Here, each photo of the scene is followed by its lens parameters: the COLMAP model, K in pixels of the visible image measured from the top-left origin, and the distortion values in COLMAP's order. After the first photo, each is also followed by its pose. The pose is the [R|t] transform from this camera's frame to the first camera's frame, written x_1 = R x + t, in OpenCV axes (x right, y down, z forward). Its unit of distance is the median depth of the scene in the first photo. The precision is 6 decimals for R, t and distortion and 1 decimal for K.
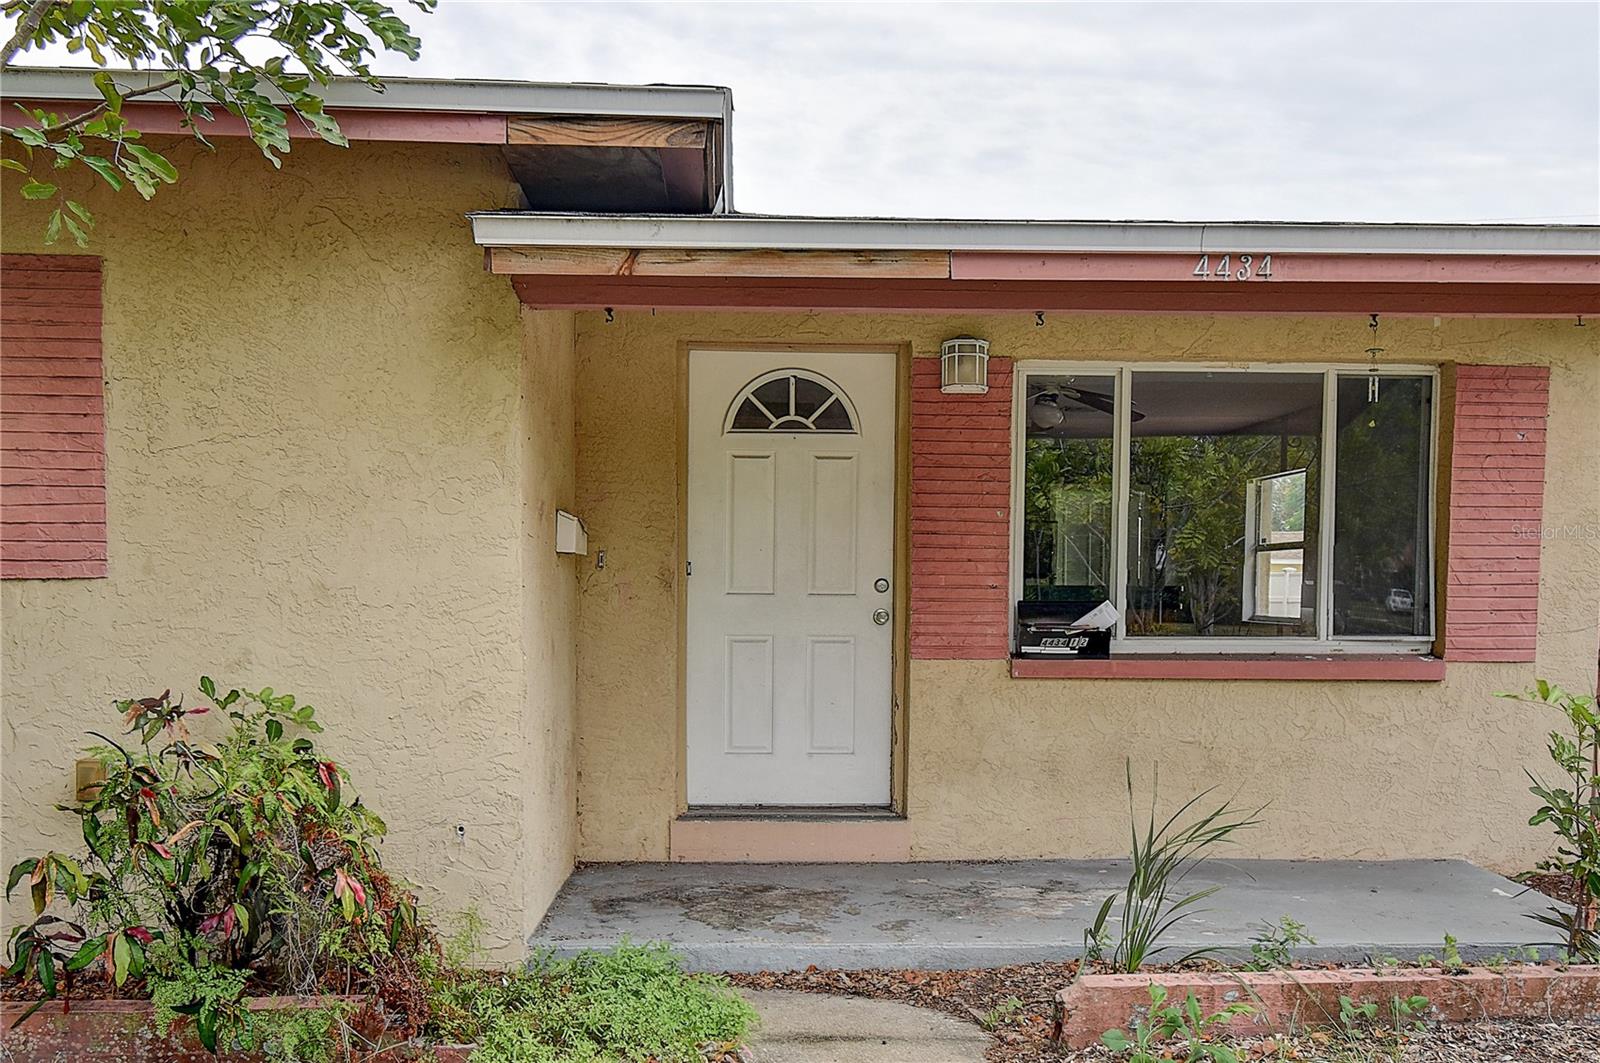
lens RADIAL K [[1382.6, 0, 800.8], [0, 1382.6, 534.2], [0, 0, 1]] dist [-0.001196, -0.000244]
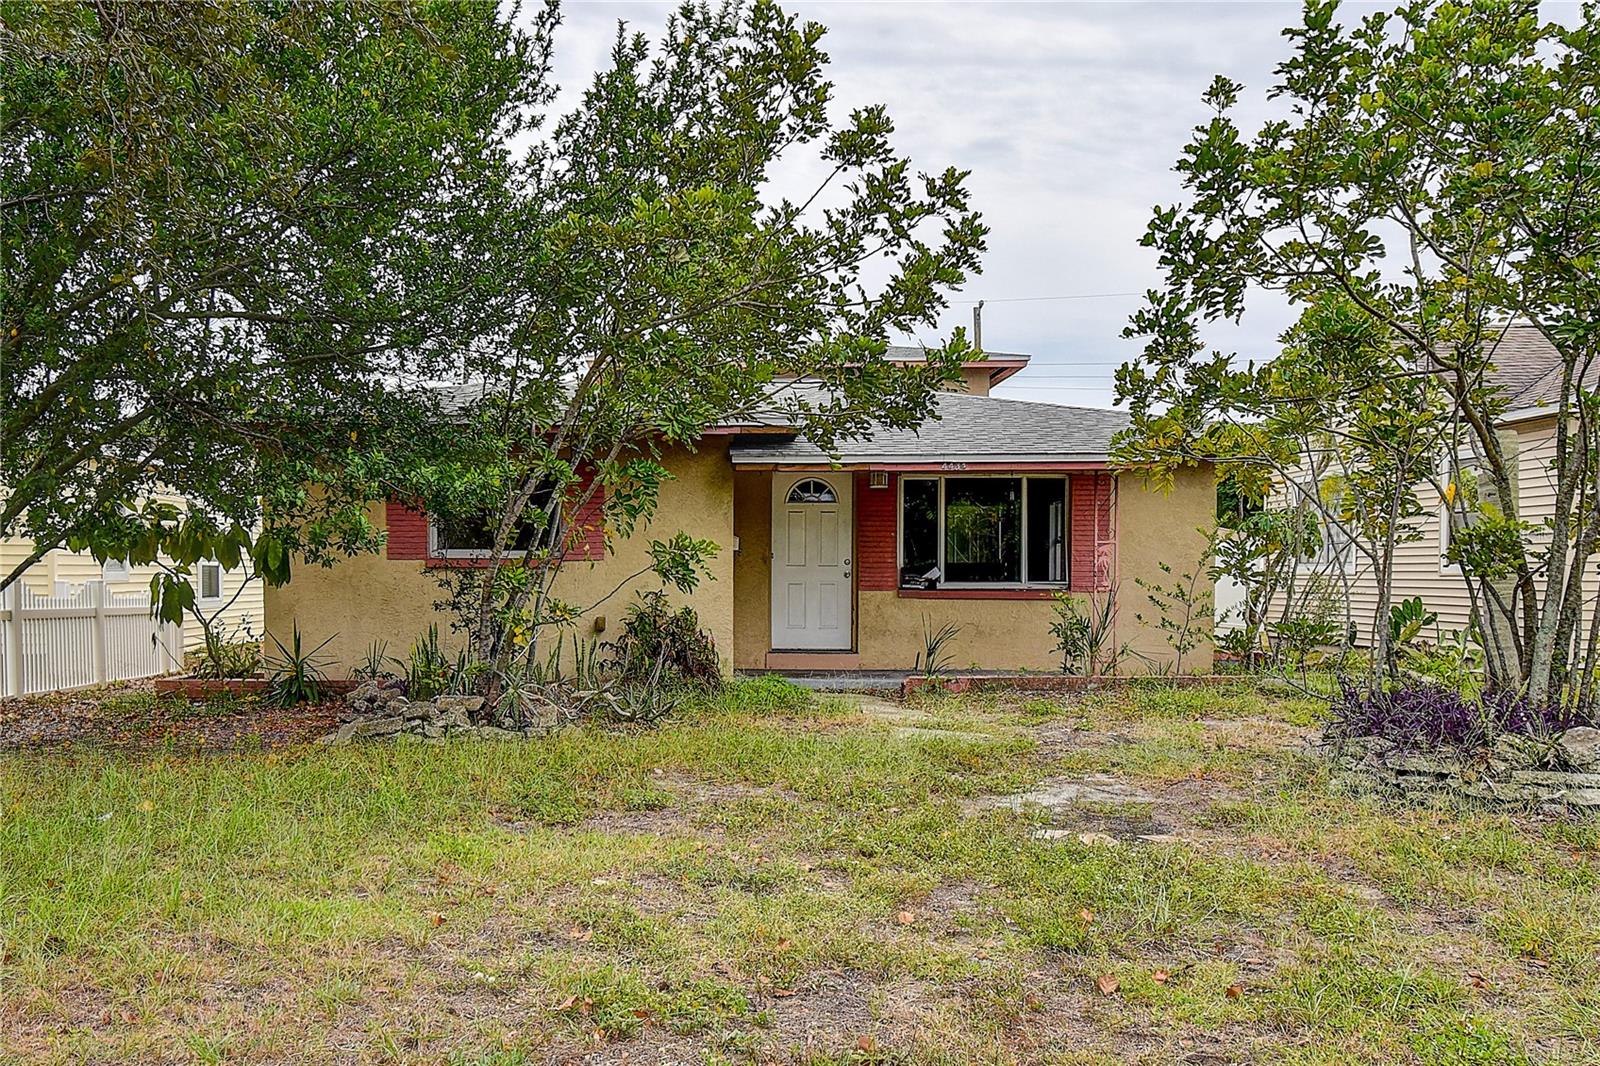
lens RADIAL K [[1382.6, 0, 799.2], [0, 1382.6, 532.4], [0, 0, 1]] dist [-0.001196, -0.000244]
pose [[0.999989, -0.004672, -0.001061, -0.028096], [0.004677, 0.999977, 0.004893, -0.030348], [0.001038, -0.004898, 0.999987, -1.542587]]
